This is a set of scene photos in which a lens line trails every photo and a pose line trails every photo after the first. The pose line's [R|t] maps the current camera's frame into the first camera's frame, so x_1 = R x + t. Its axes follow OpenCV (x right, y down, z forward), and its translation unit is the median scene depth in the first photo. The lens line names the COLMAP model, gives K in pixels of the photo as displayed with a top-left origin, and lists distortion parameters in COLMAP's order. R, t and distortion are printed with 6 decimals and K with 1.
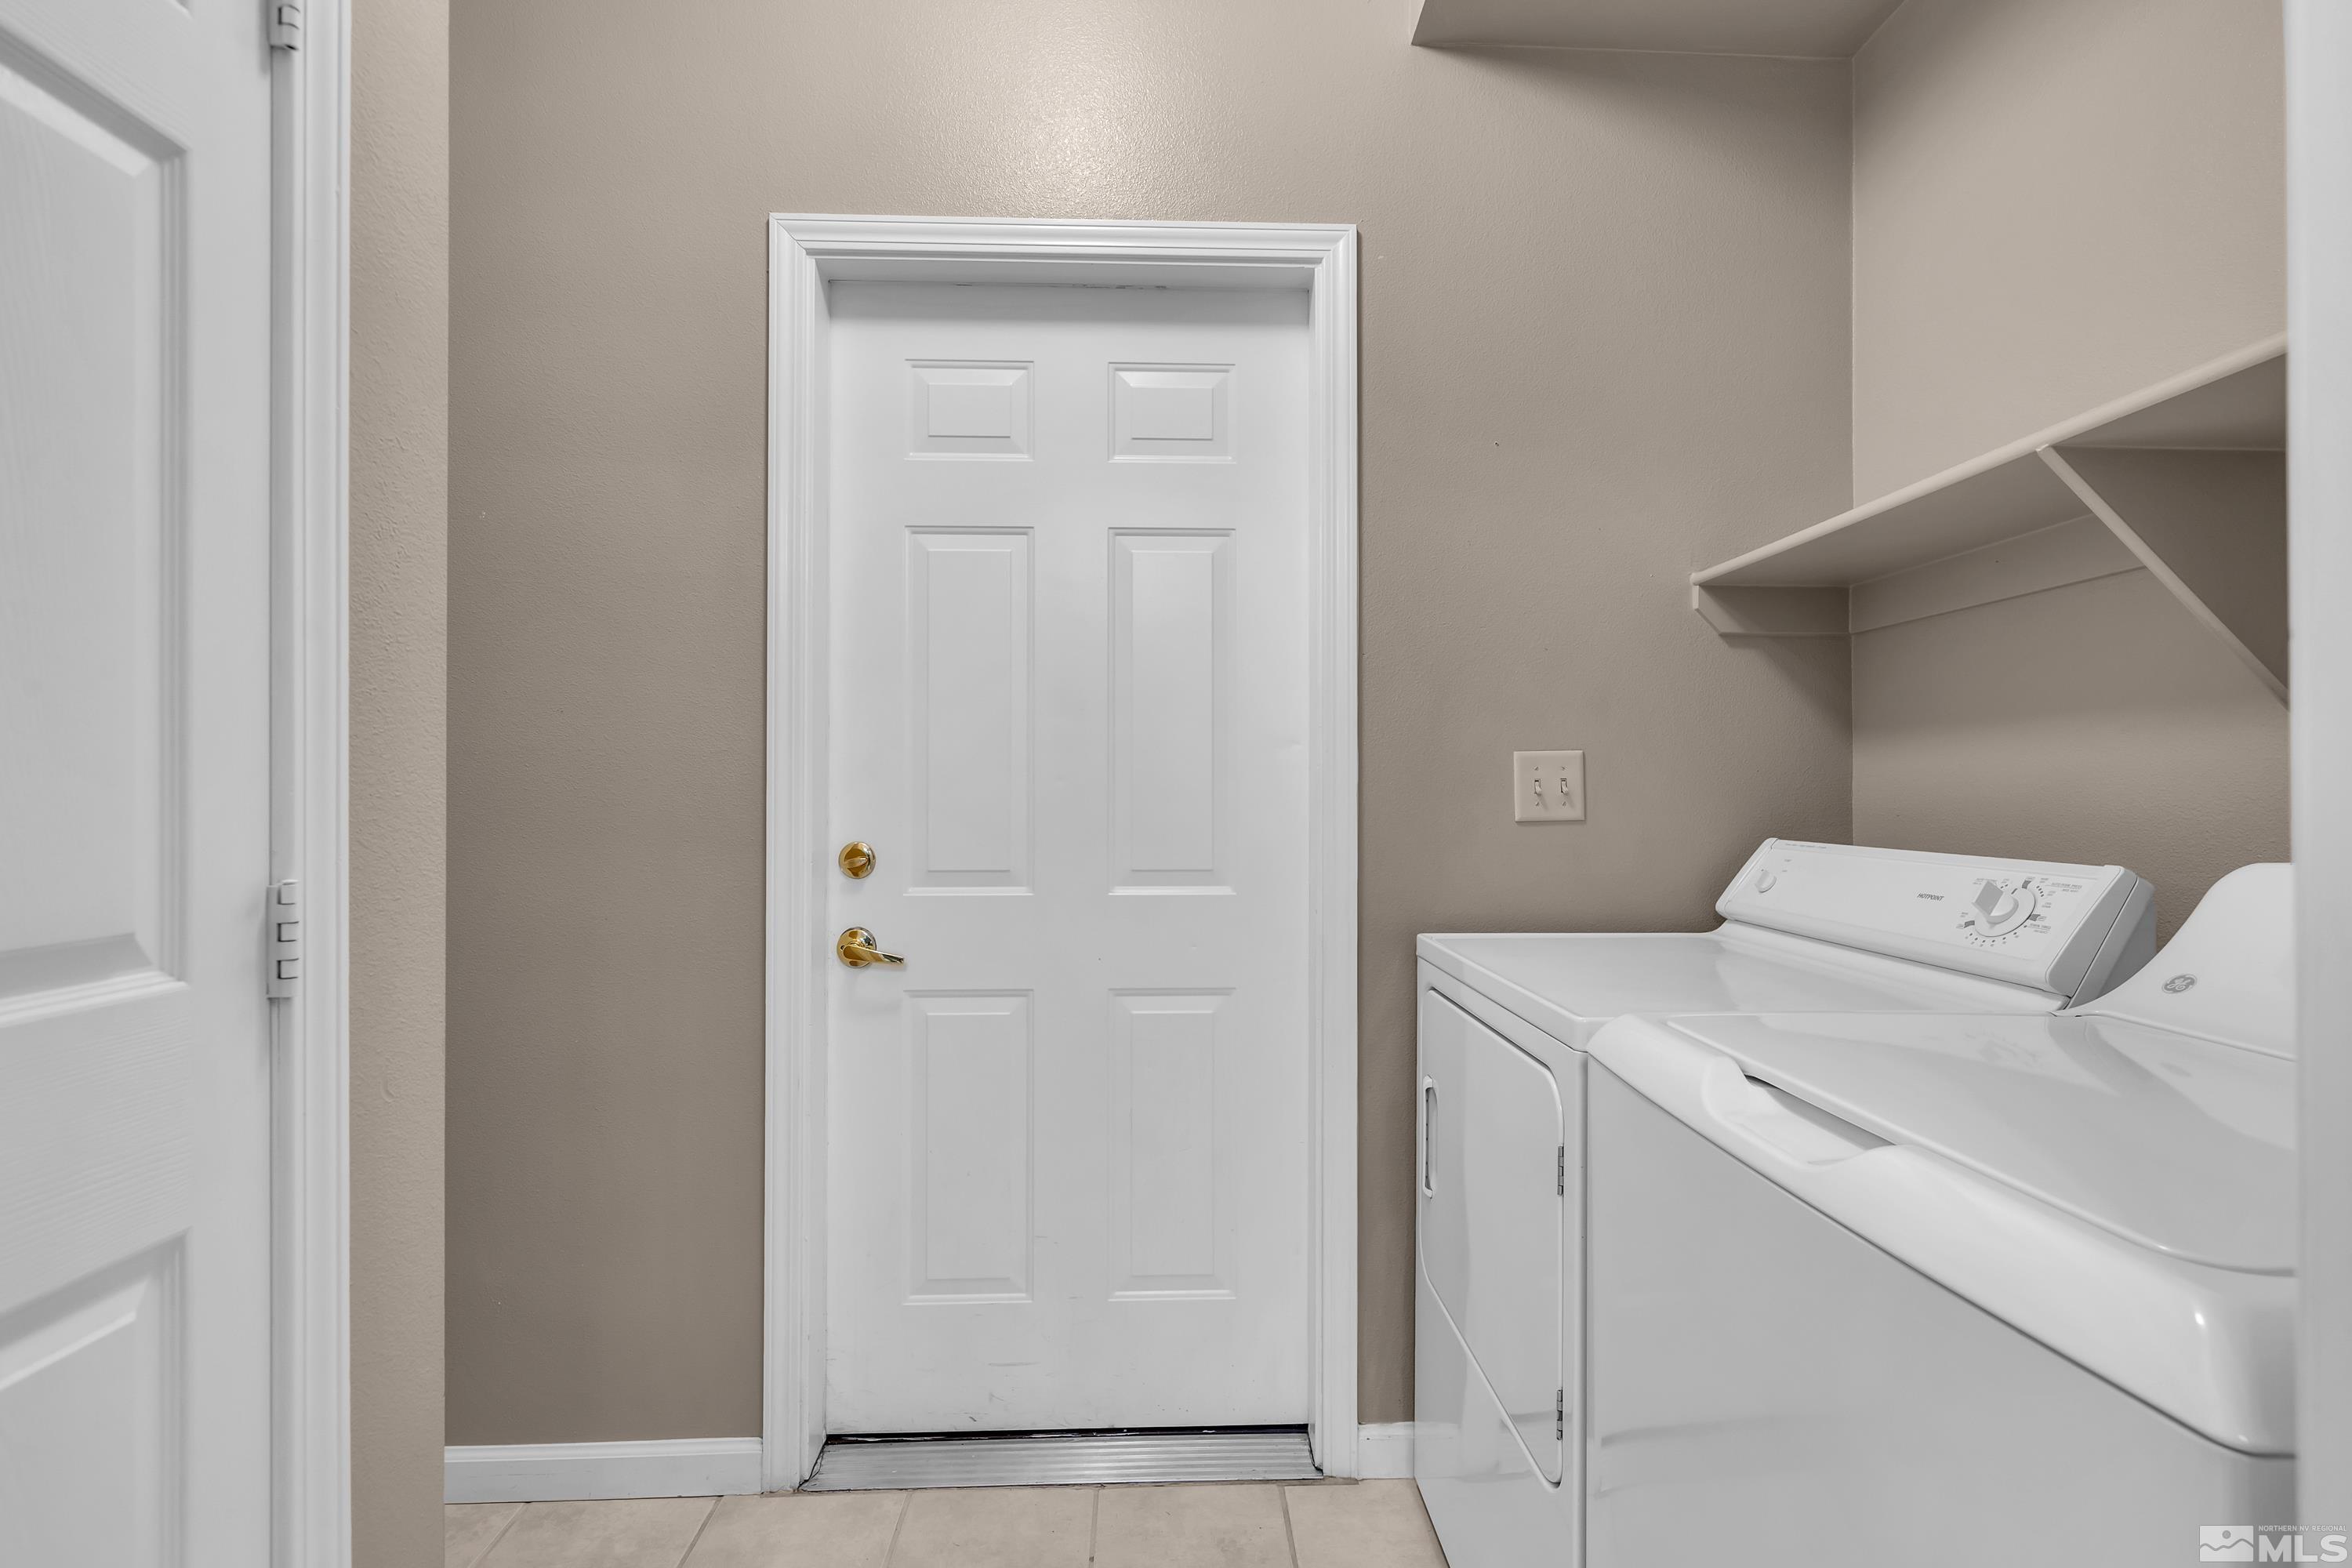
lens RADIAL K [[1111.1, 0, 1205.2], [0, 1111.1, 787.8], [0, 0, 1]] dist [0.003113, 0.000131]
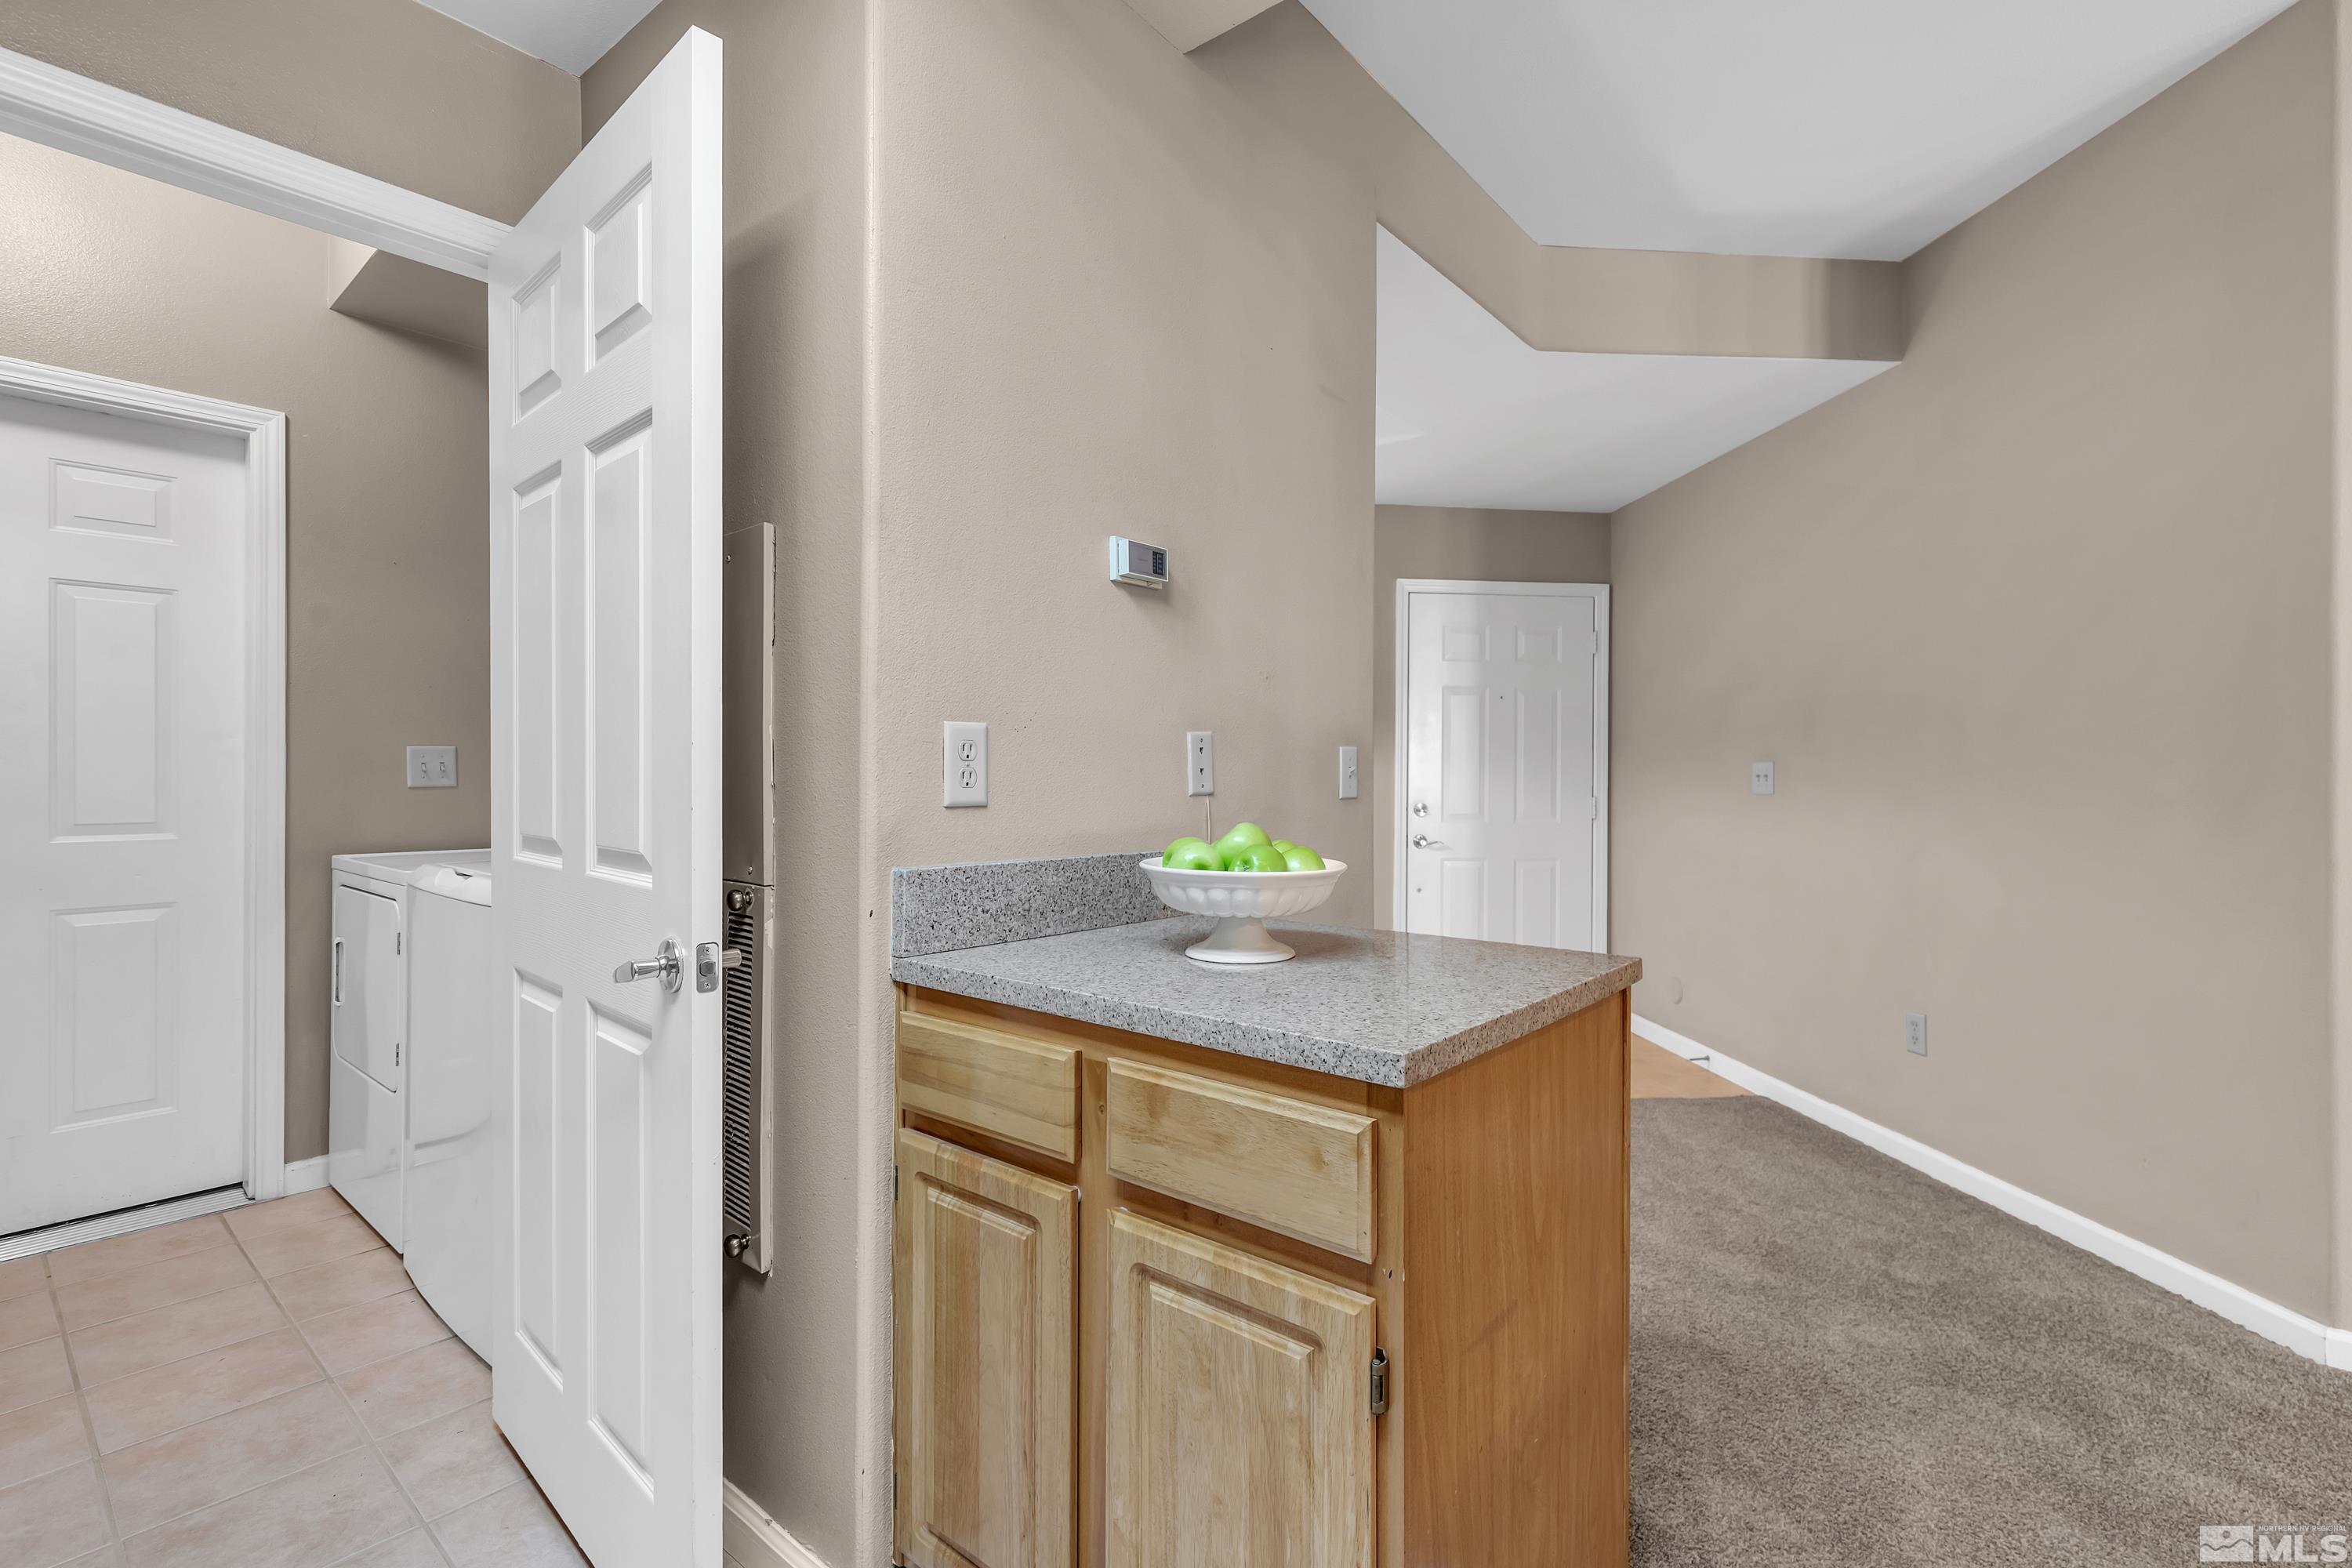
lens RADIAL K [[1040.9, 0, 1196.6], [0, 1040.9, 778.2], [0, 0, 1]] dist [0.000782, -0.000655]
pose [[0.672658, 0.001096, 0.739953, -0.088053], [-0.005554, 0.999978, 0.003567, 0.003556], [-0.739933, -0.006509, 0.672649, -0.964442]]
